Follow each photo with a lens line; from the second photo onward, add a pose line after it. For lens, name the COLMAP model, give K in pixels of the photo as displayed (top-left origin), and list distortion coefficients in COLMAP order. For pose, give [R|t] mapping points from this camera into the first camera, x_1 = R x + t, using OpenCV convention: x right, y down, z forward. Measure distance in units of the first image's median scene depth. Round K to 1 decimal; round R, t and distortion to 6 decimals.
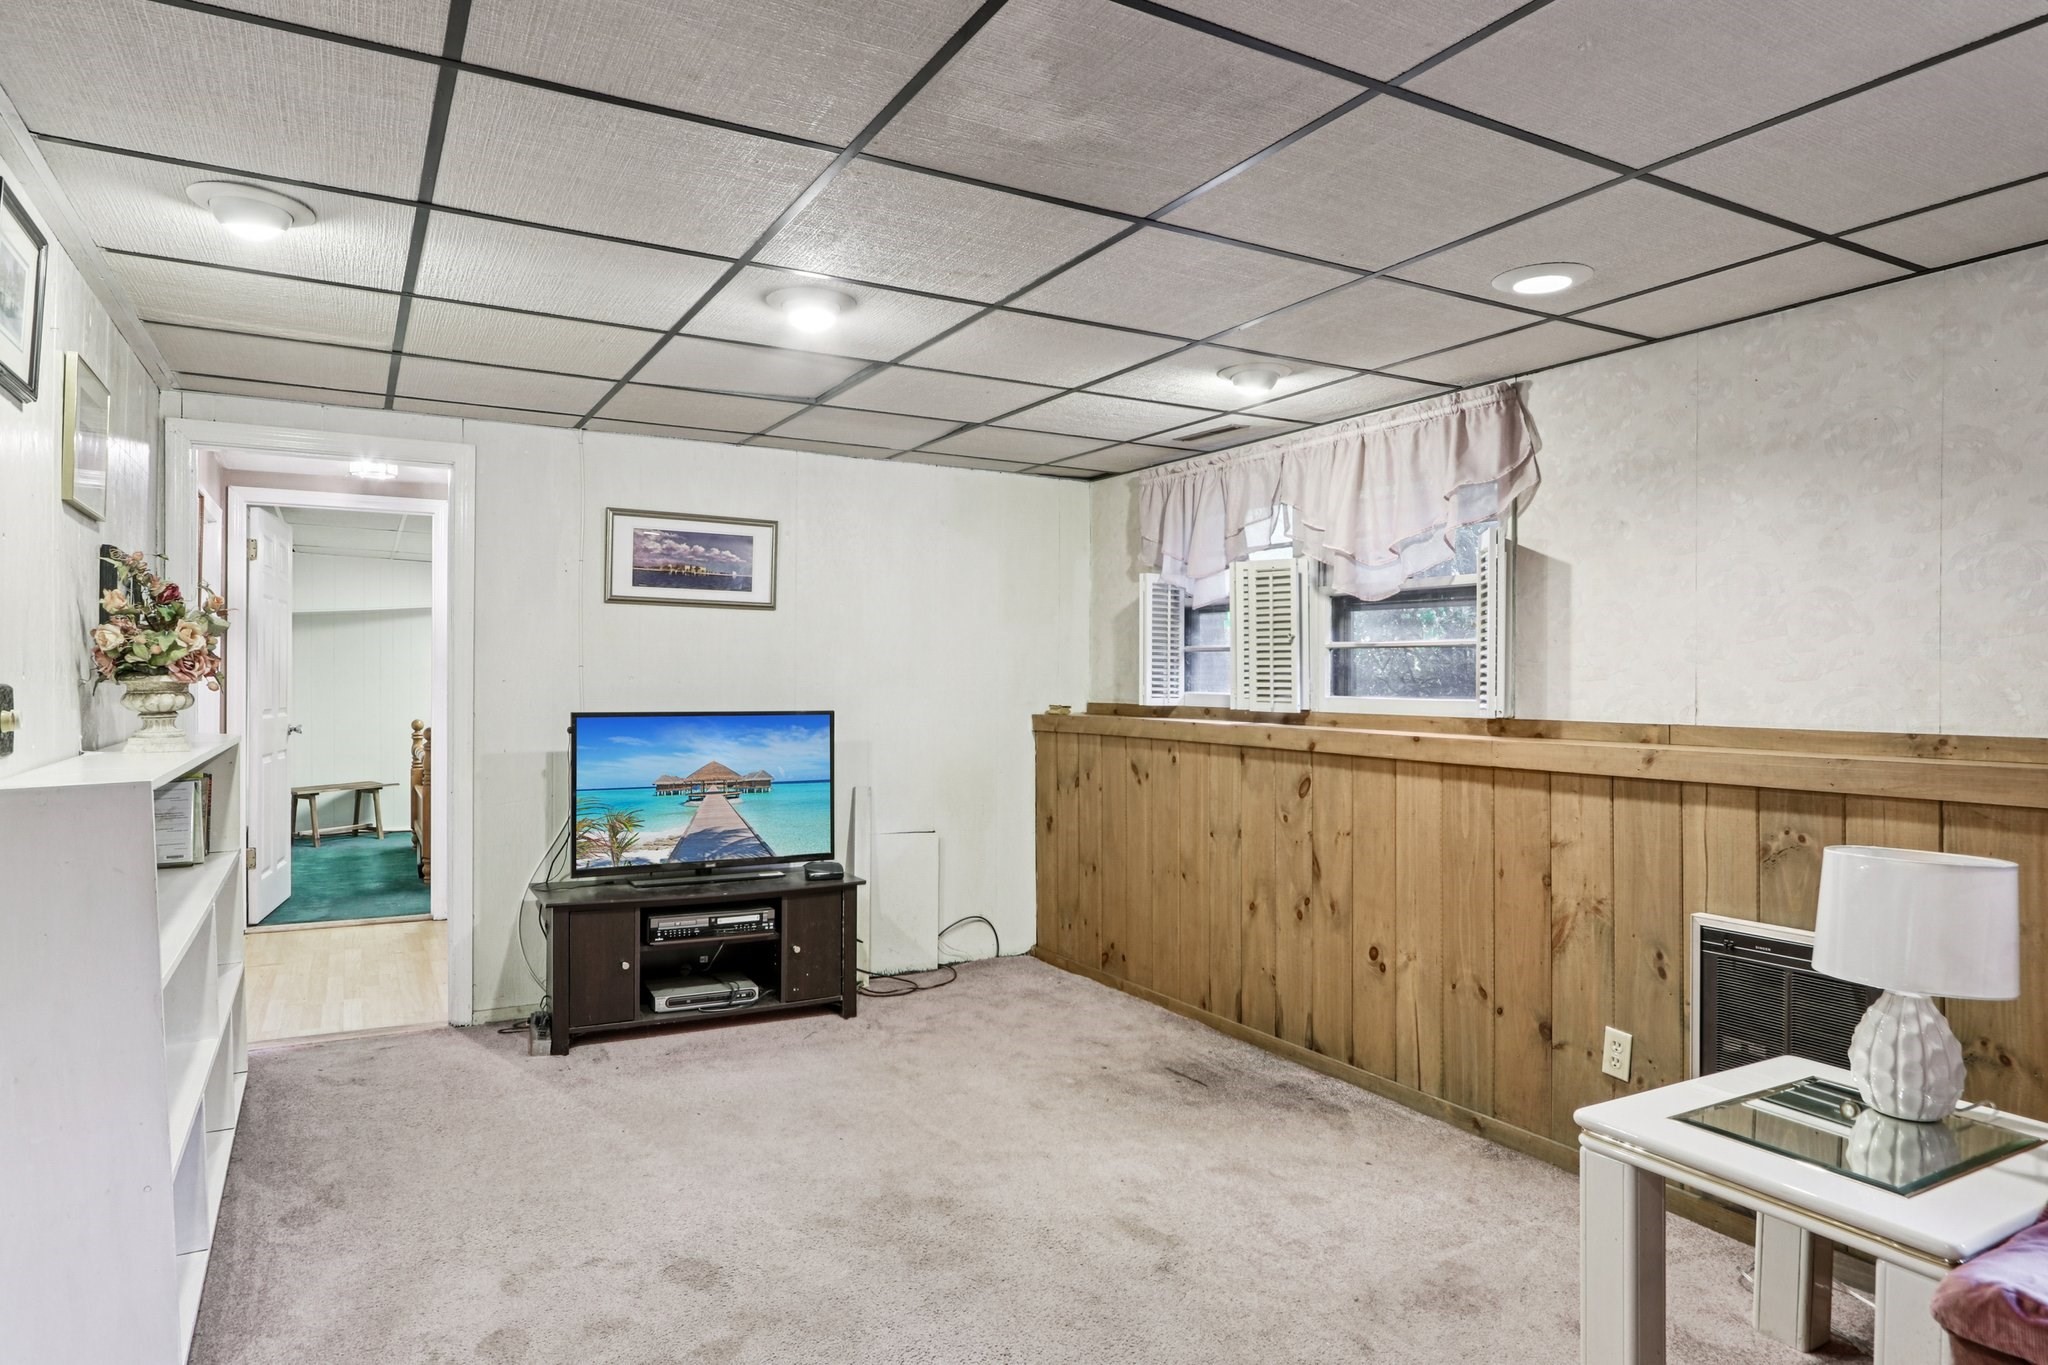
lens RADIAL K [[1210.5, 0, 1018.9], [0, 1210.5, 682.5], [0, 0, 1]] dist [-0.004082, 0.002439]
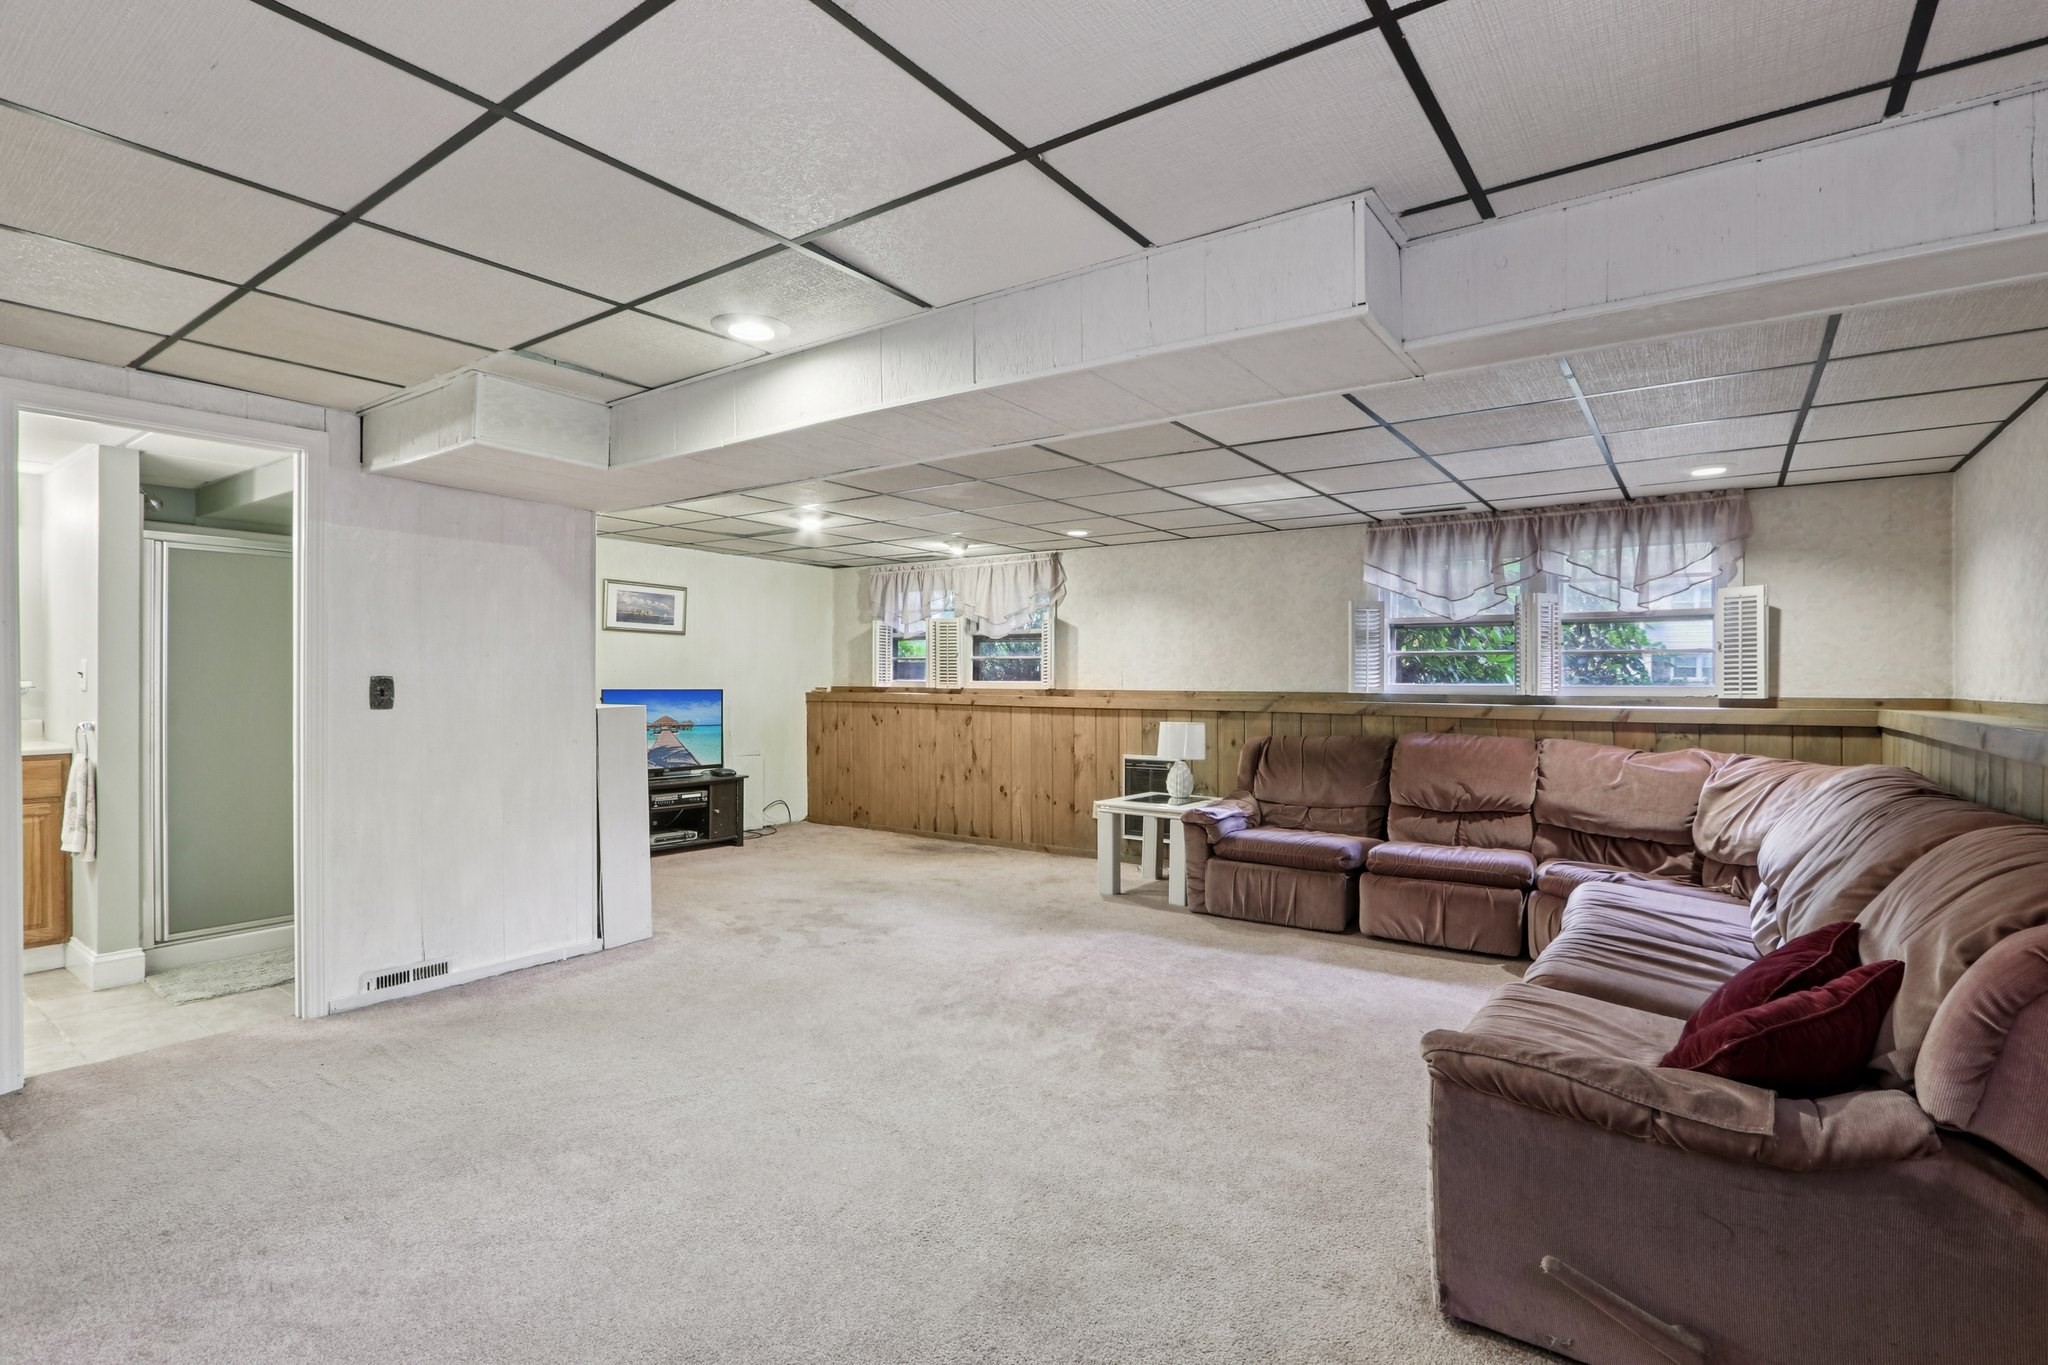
lens RADIAL K [[988.7, 0, 1024.3], [0, 988.7, 681.2], [0, 0, 1]] dist [-0.017357, 0.002467]
pose [[0.904427, -0.000365, 0.426628, -0.448860], [0.000257, 1.000000, 0.000311, 0.011673], [-0.426628, -0.000171, 0.904427, -0.700814]]
